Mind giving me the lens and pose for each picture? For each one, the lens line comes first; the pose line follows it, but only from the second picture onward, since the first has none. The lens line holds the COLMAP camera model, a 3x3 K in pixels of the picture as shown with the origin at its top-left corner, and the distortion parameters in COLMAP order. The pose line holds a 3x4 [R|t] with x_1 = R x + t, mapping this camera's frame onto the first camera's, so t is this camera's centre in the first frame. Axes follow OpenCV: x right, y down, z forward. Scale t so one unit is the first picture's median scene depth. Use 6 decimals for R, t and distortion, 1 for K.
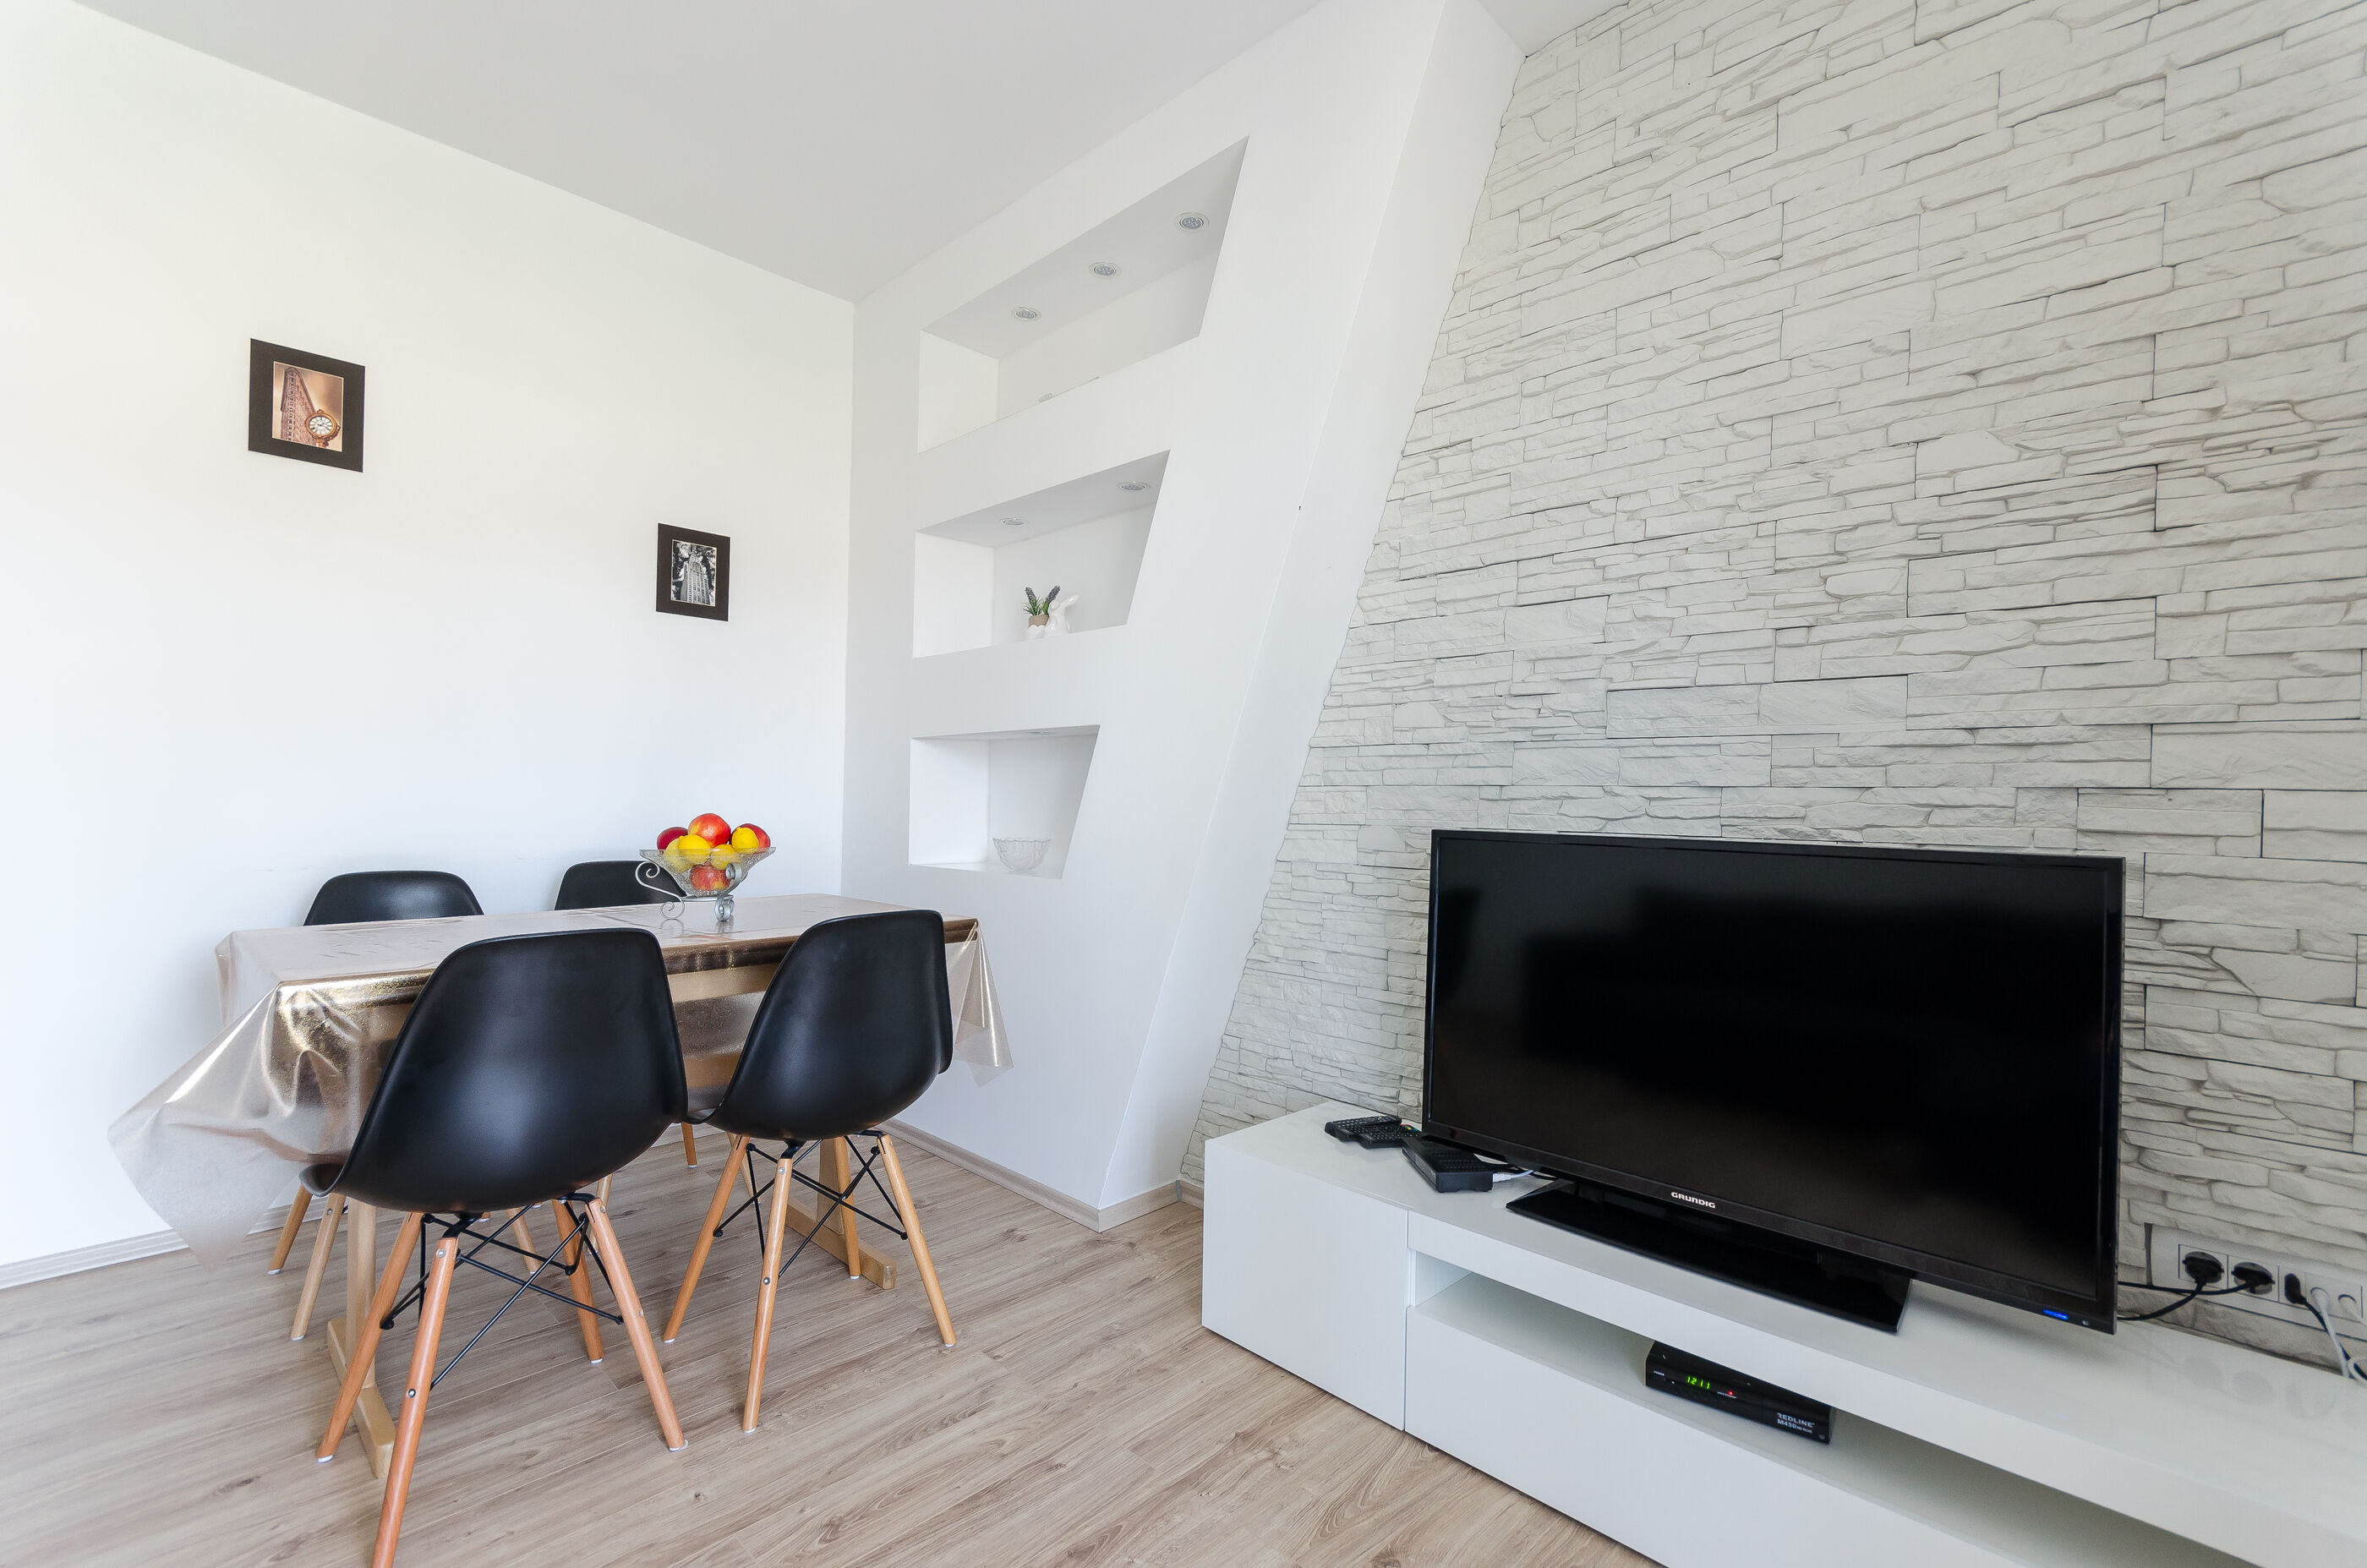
lens RADIAL K [[1032.1, 0, 1186.9], [0, 1032.1, 798.3], [0, 0, 1]] dist [0.001533, 0.000154]
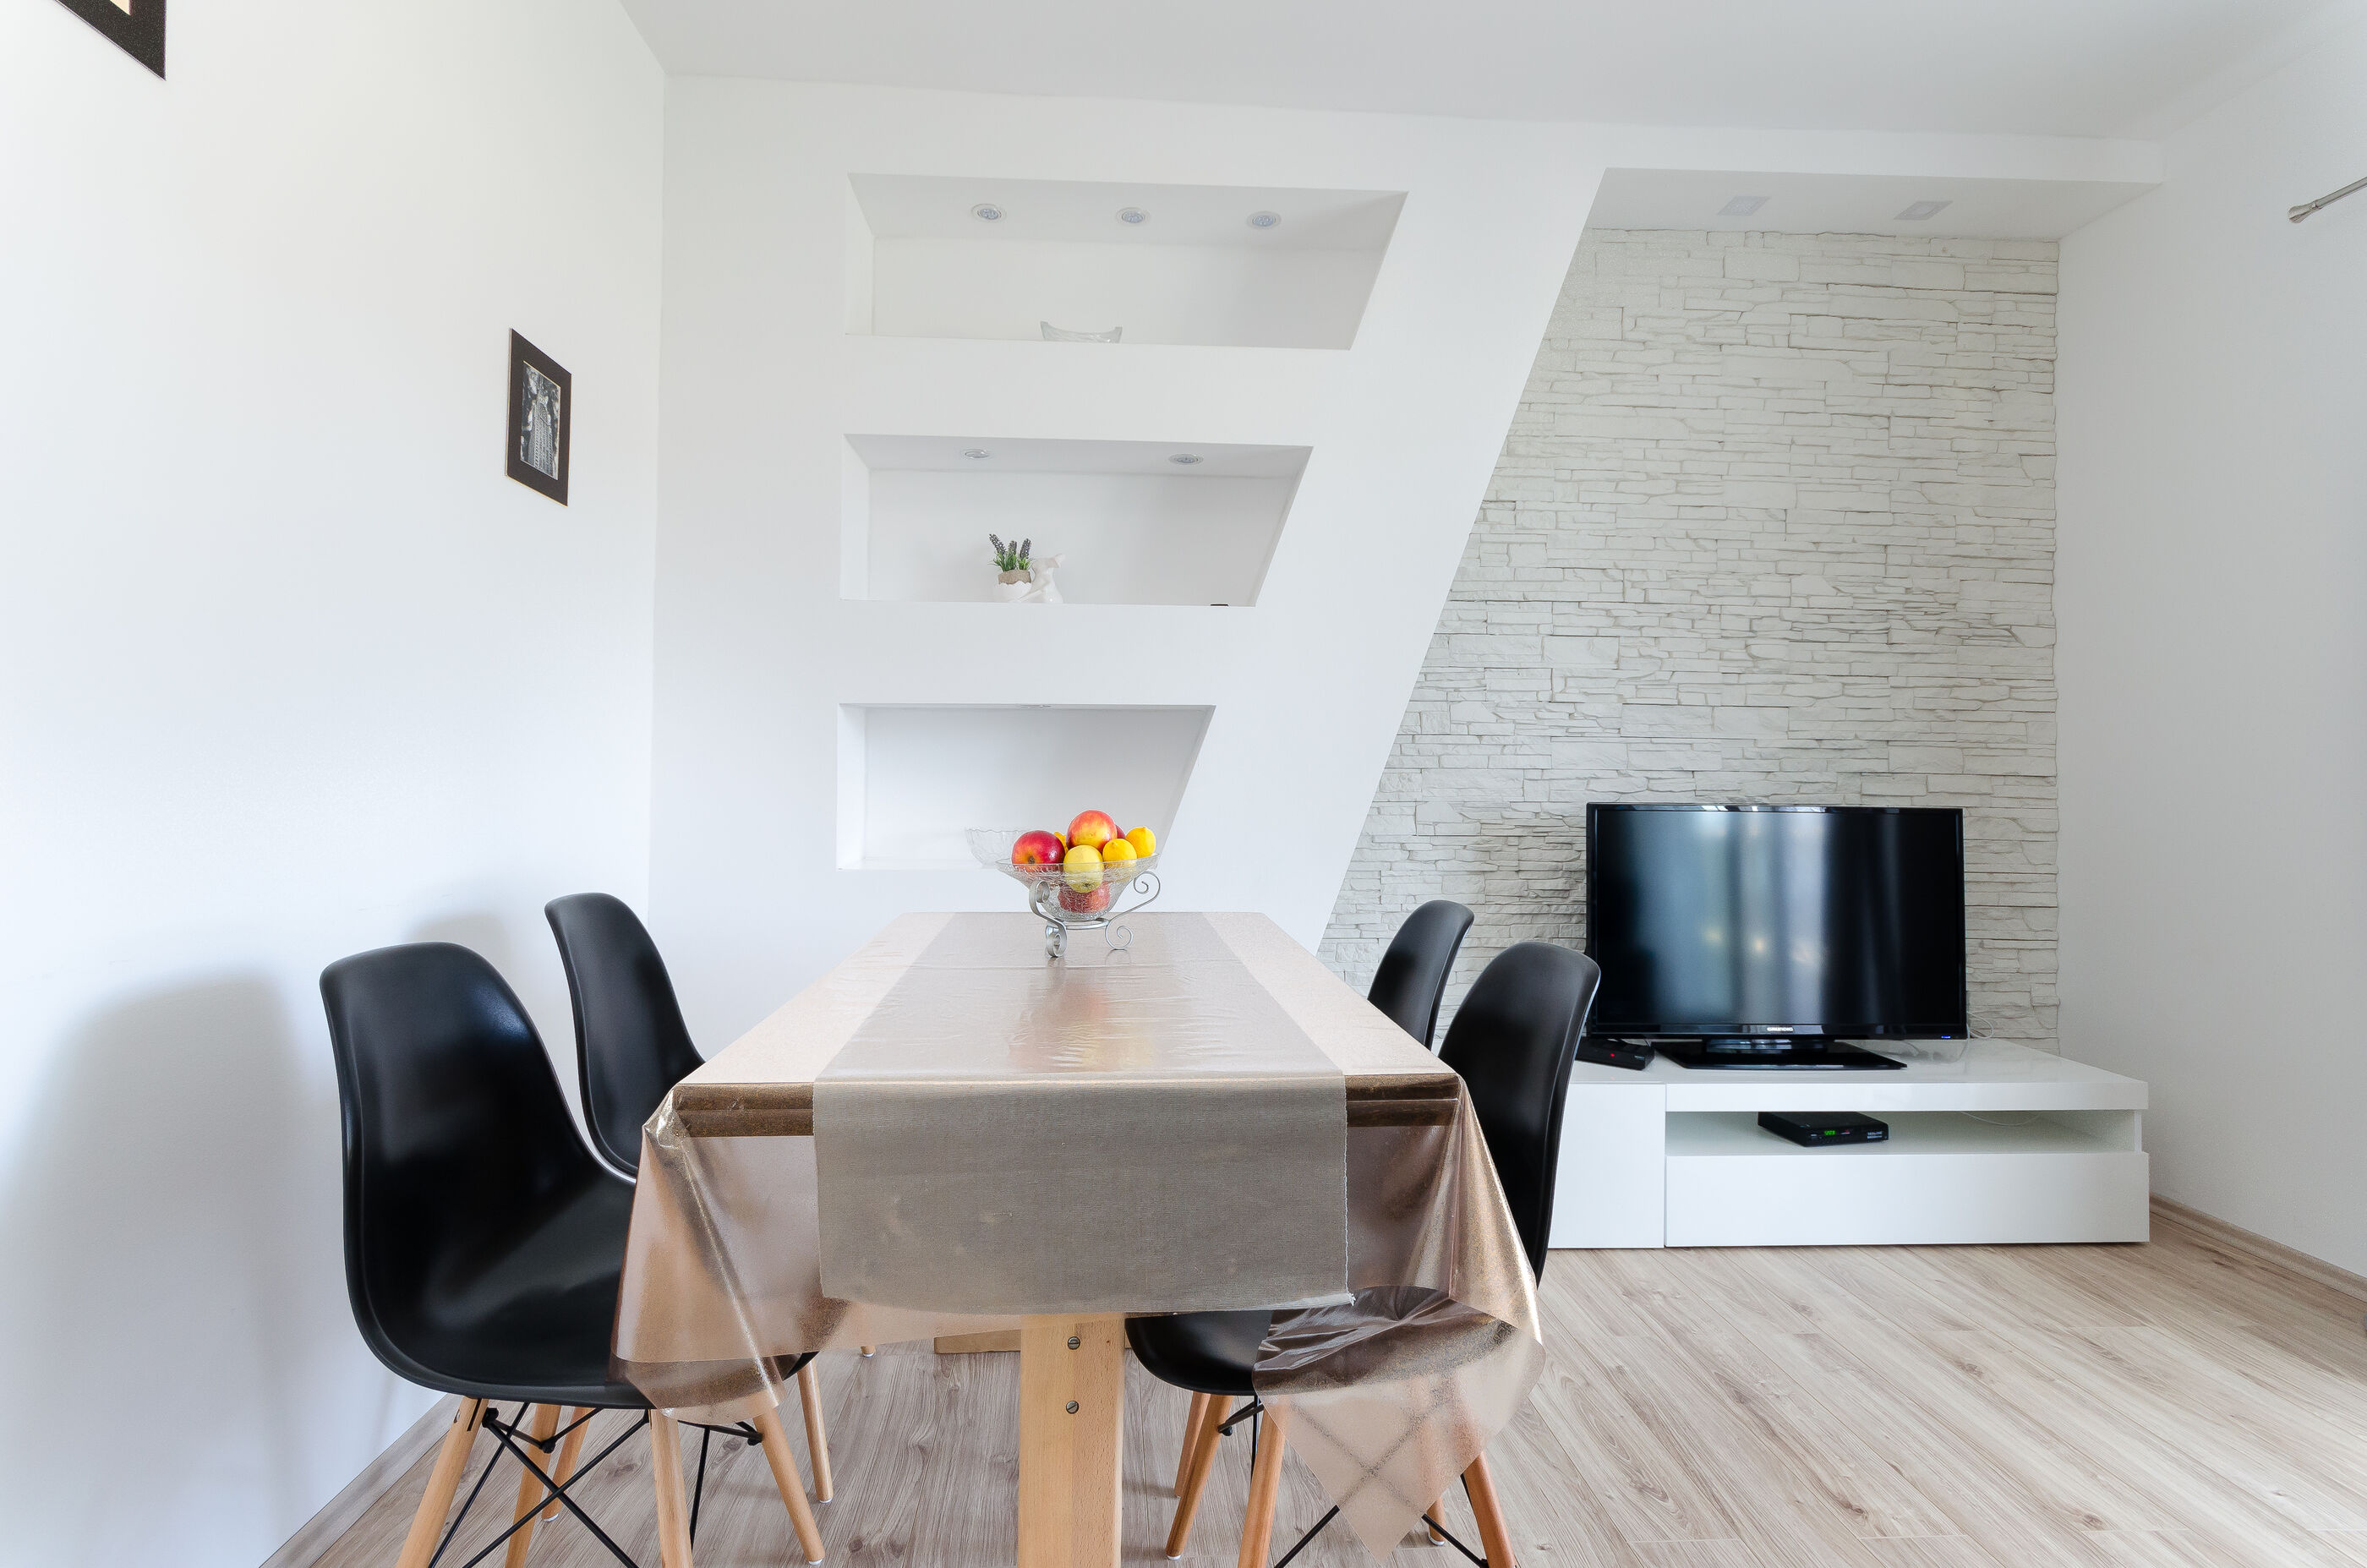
lens RADIAL K [[1048.0, 0, 1167.5], [0, 1048.0, 763.0], [0, 0, 1]] dist [0.005484, 0.000048]
pose [[0.674051, -0.001076, 0.738684, -1.013483], [0.001414, 0.999999, 0.000166, -0.021020], [-0.738684, 0.000933, 0.674051, 0.445489]]
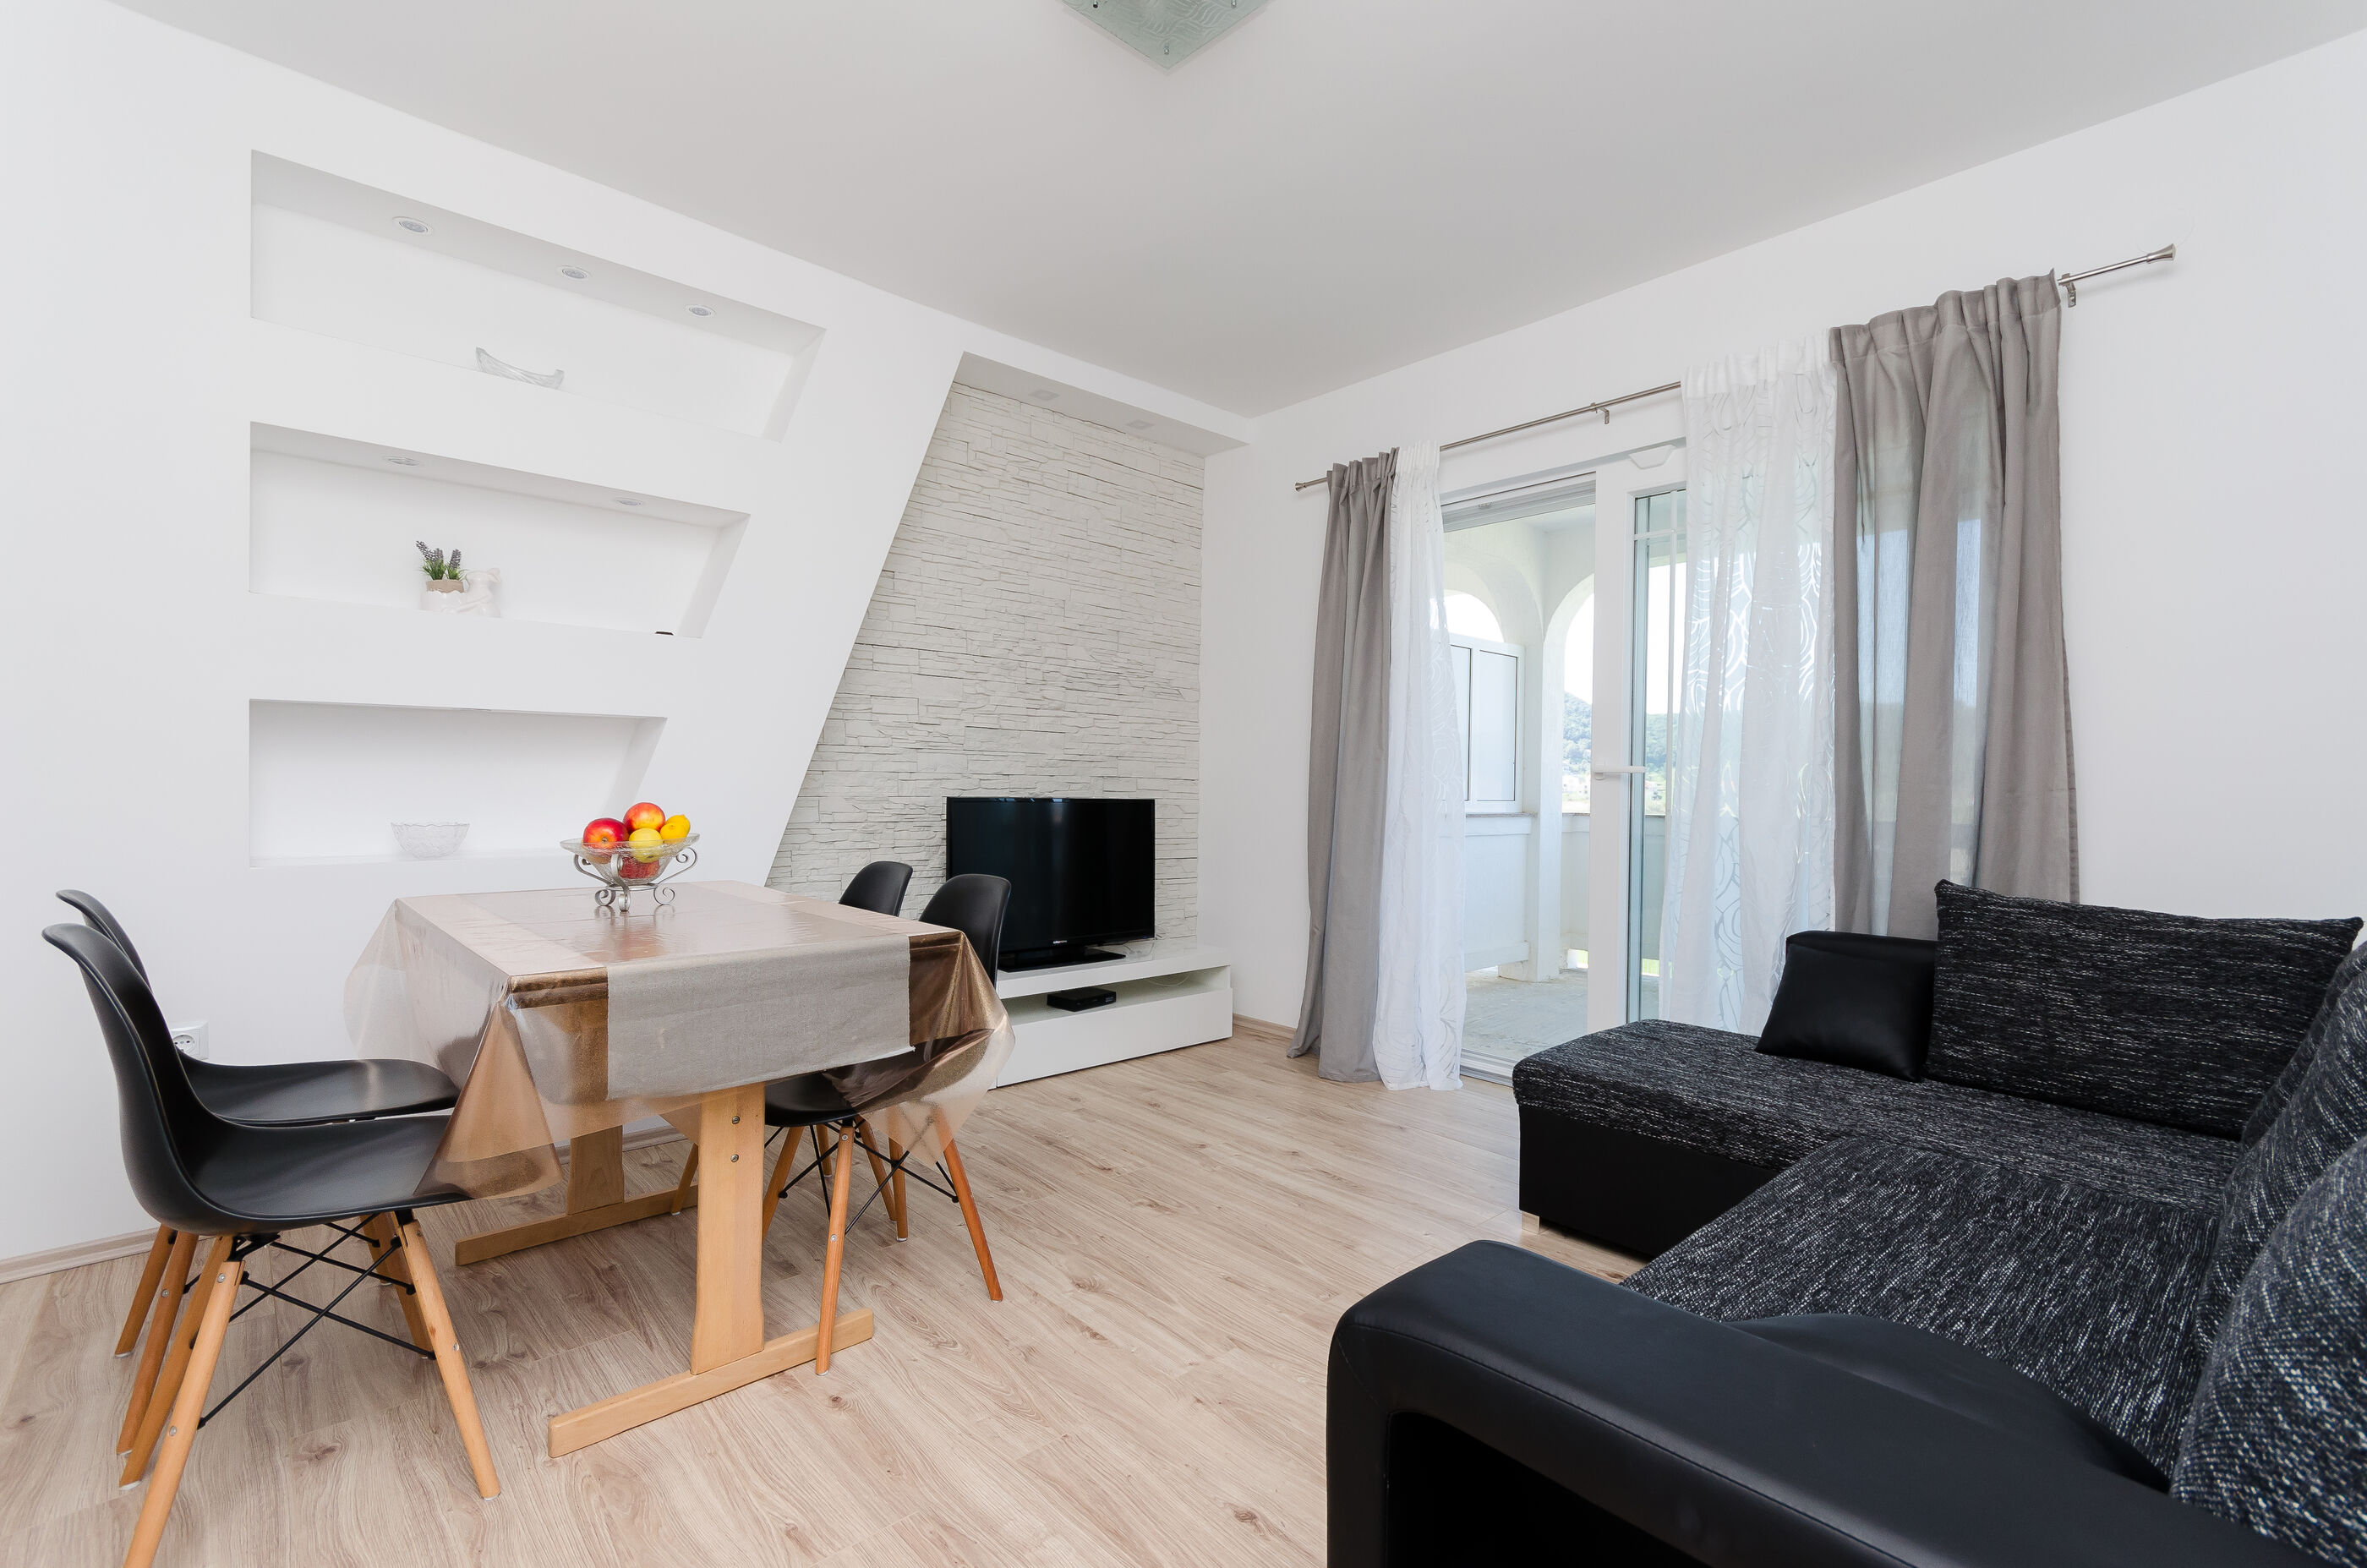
lens RADIAL K [[1032.1, 0, 1186.9], [0, 1032.1, 798.3], [0, 0, 1]] dist [0.001533, 0.000154]
pose [[0.053713, -0.030722, 0.998084, -1.470790], [-0.015824, 0.999375, 0.031614, -0.031469], [-0.998431, -0.017491, 0.053193, 0.419332]]
